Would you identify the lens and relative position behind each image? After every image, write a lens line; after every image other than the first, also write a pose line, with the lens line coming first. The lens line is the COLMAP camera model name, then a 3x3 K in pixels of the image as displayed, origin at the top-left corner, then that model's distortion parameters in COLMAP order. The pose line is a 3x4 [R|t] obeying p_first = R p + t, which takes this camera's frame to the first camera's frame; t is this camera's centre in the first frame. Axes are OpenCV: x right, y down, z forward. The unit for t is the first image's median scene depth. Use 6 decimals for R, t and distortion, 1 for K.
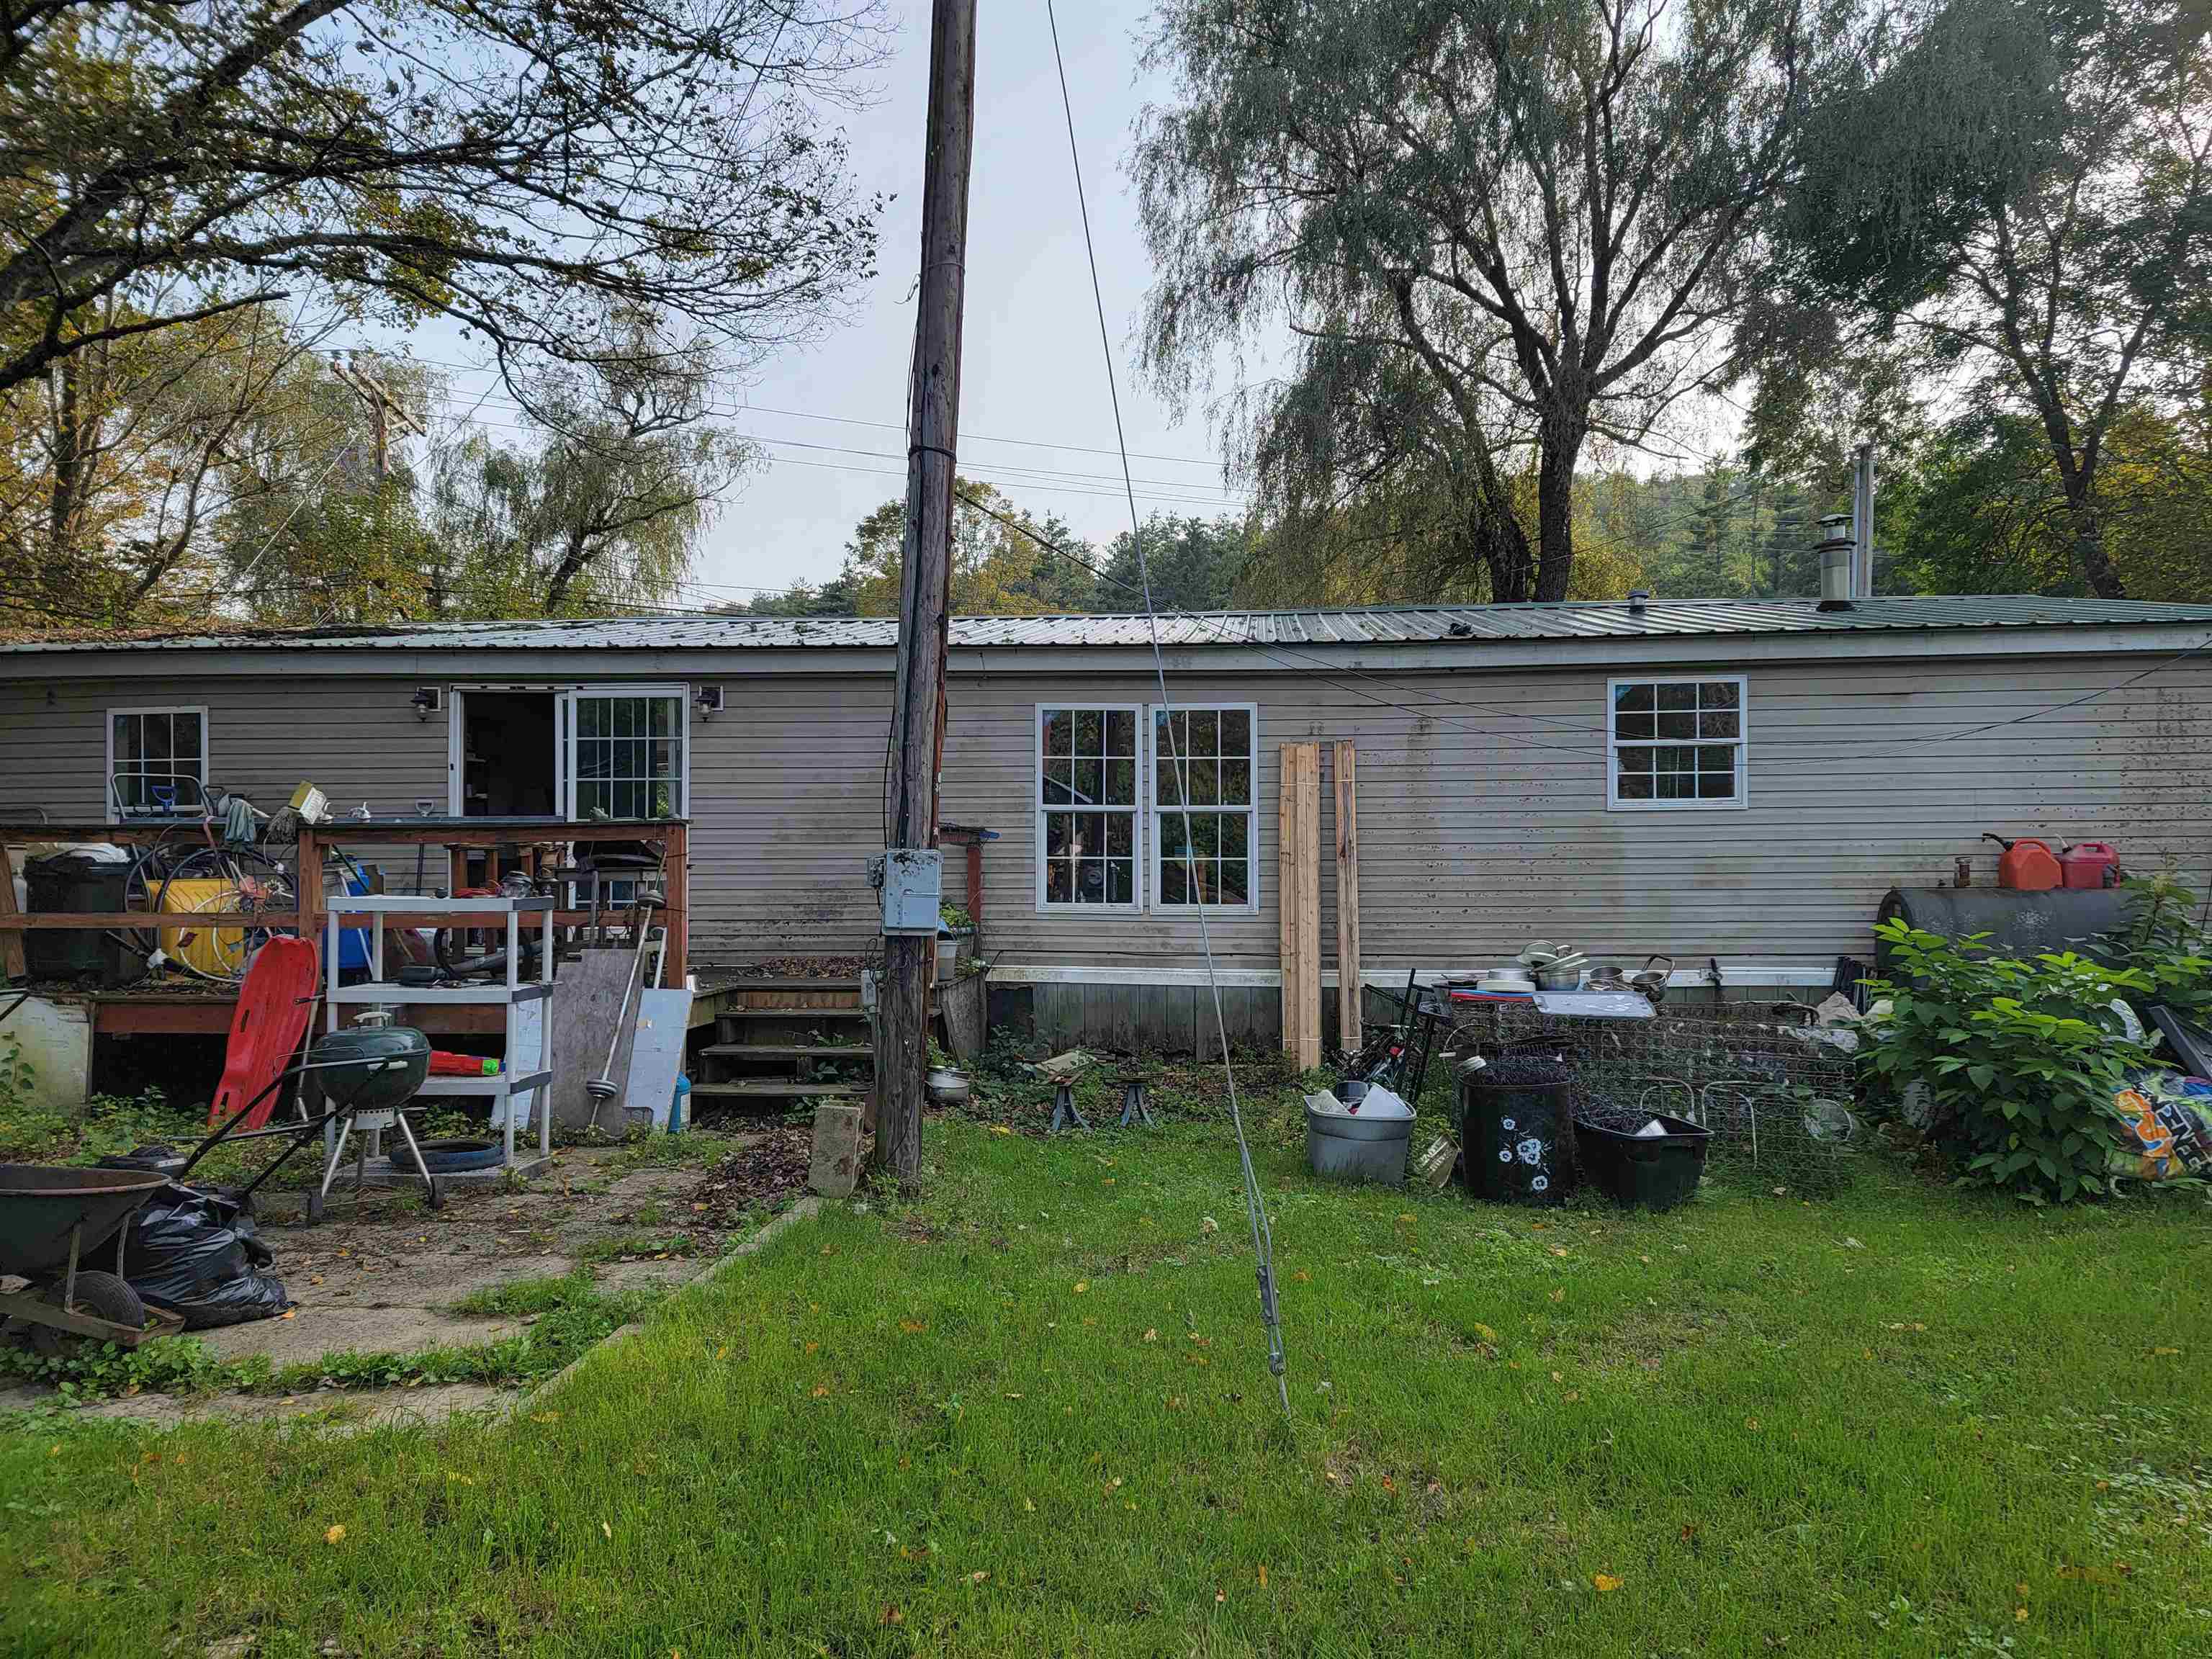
lens RADIAL K [[1543.0, 0, 1133.9], [0, 1543.0, 819.9], [0, 0, 1]] dist [0.105403, -0.100952]
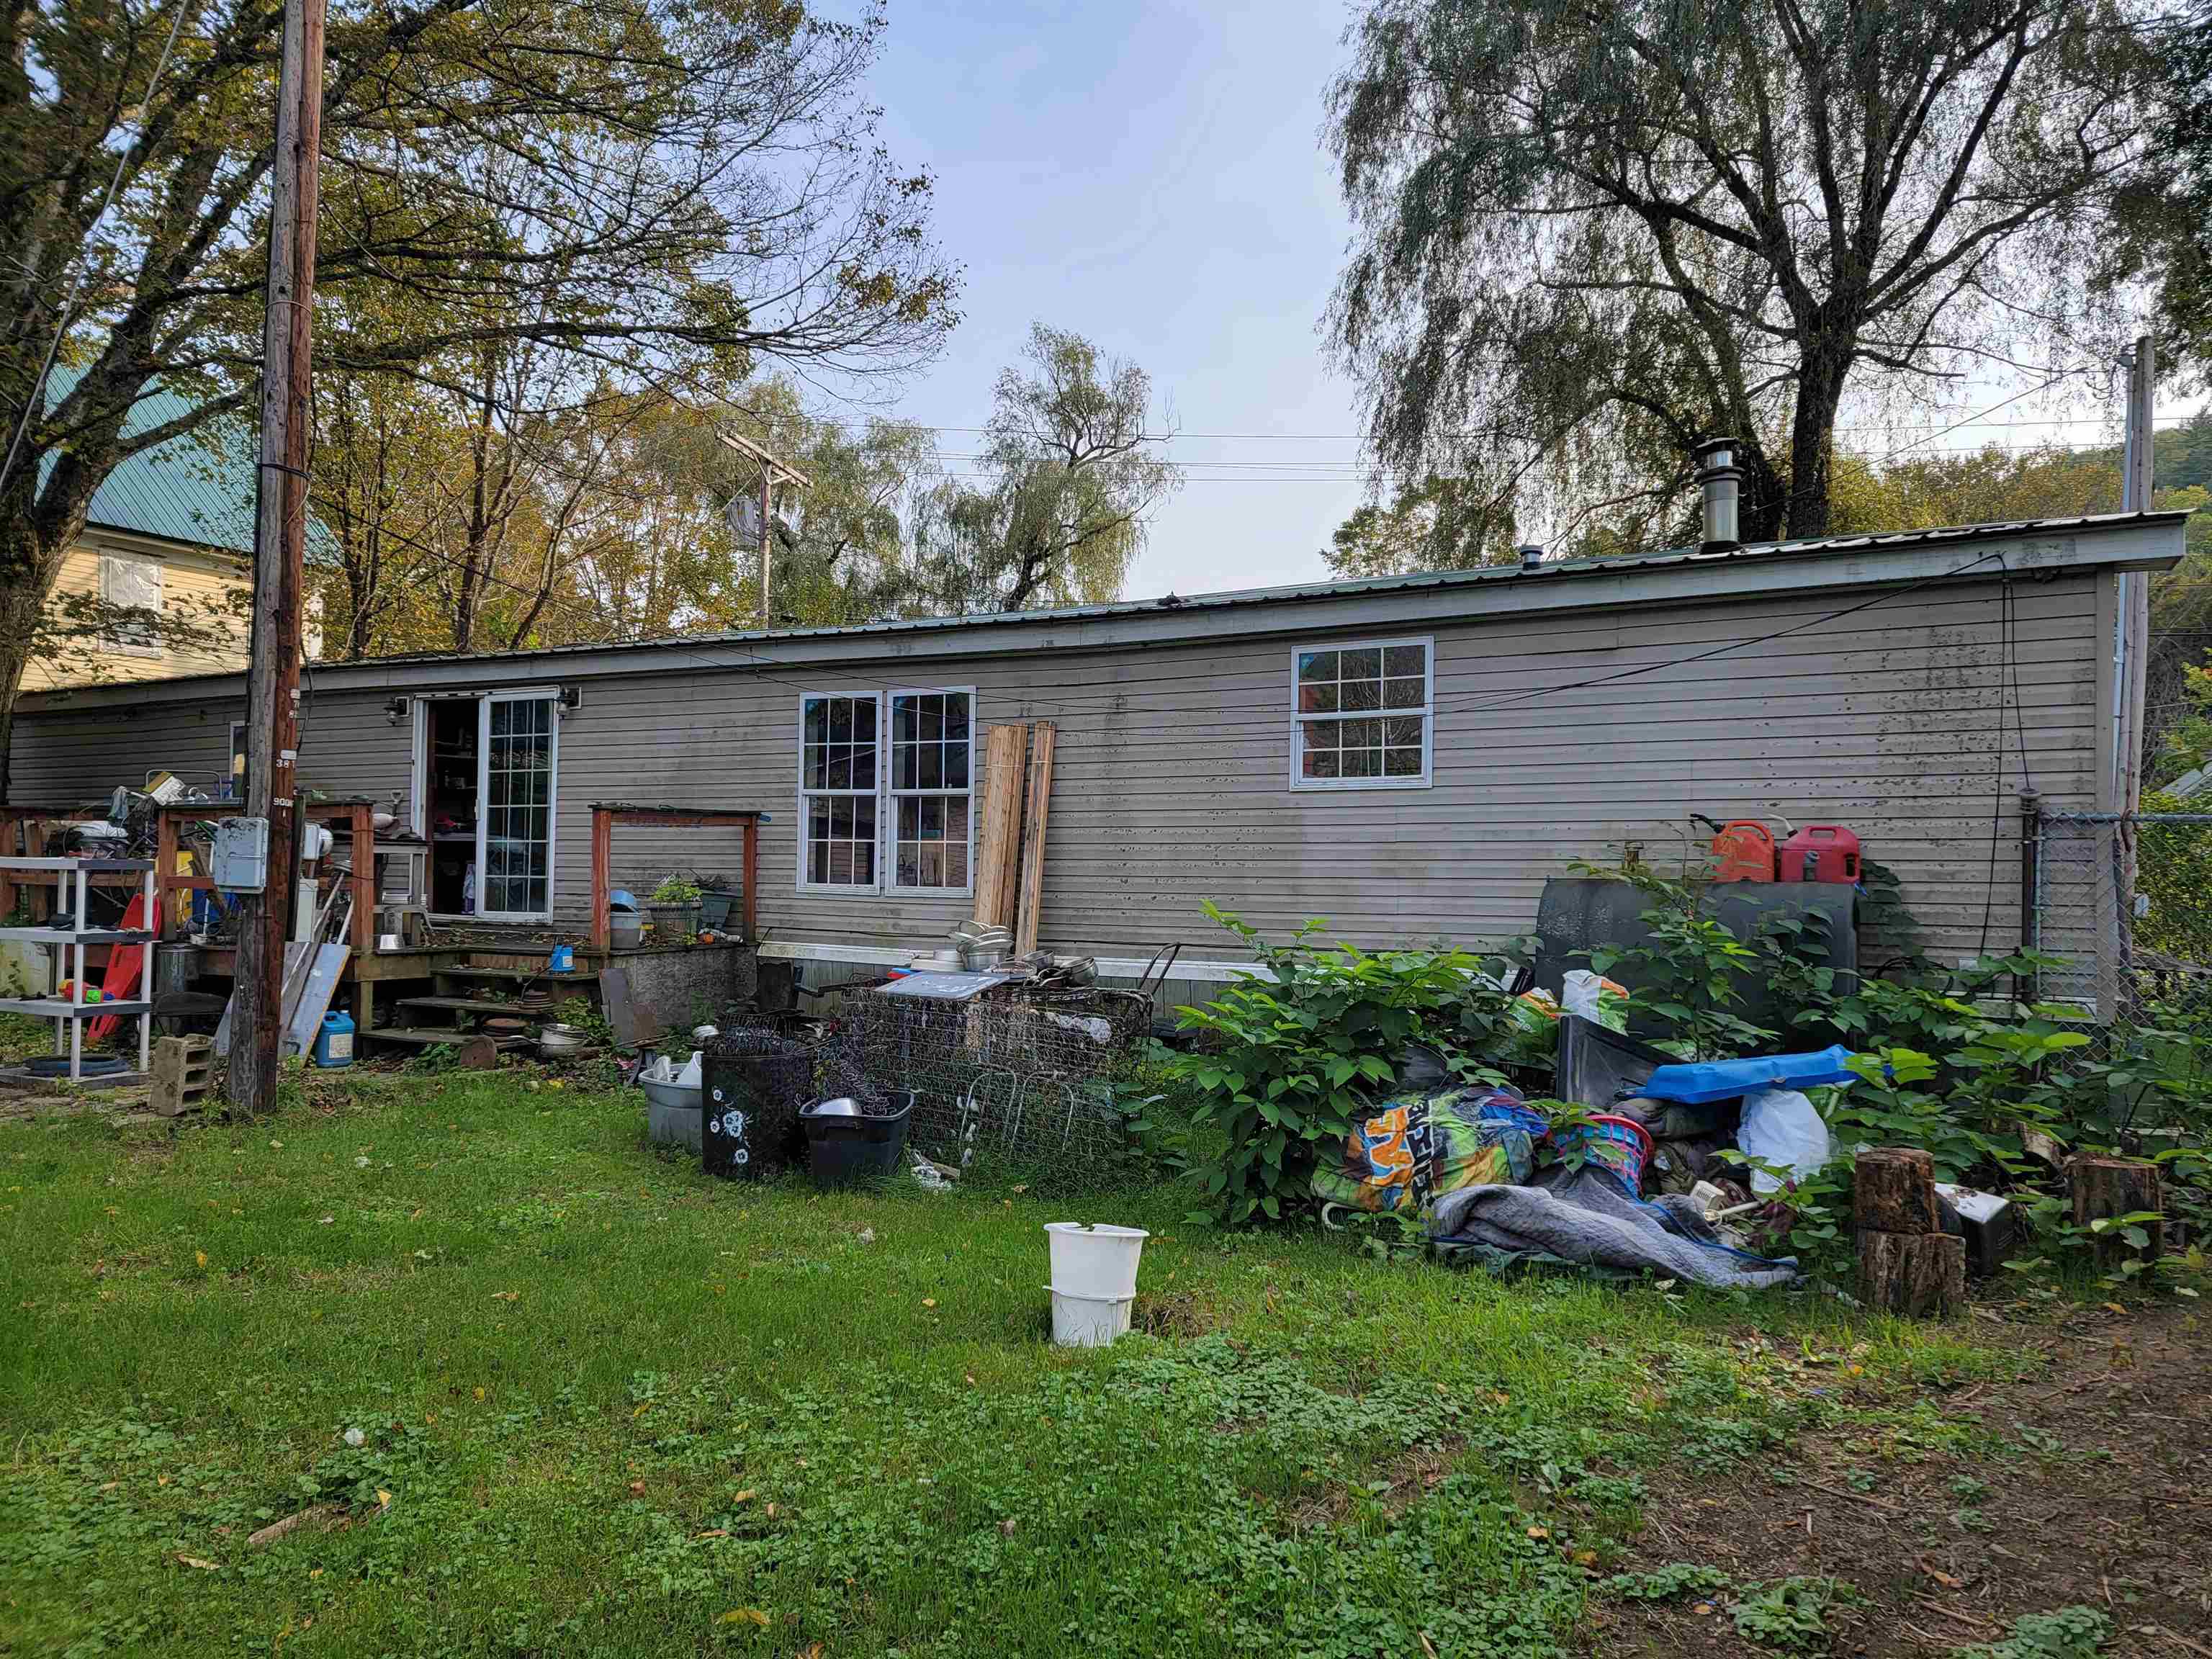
lens RADIAL K [[1543.0, 0, 1133.9], [0, 1543.0, 819.9], [0, 0, 1]] dist [0.105403, -0.100952]
pose [[0.914139, 0.000222, -0.405402, 0.577422], [-0.002470, 0.999984, -0.005022, 0.015604], [0.405394, 0.005592, 0.914125, 0.128048]]
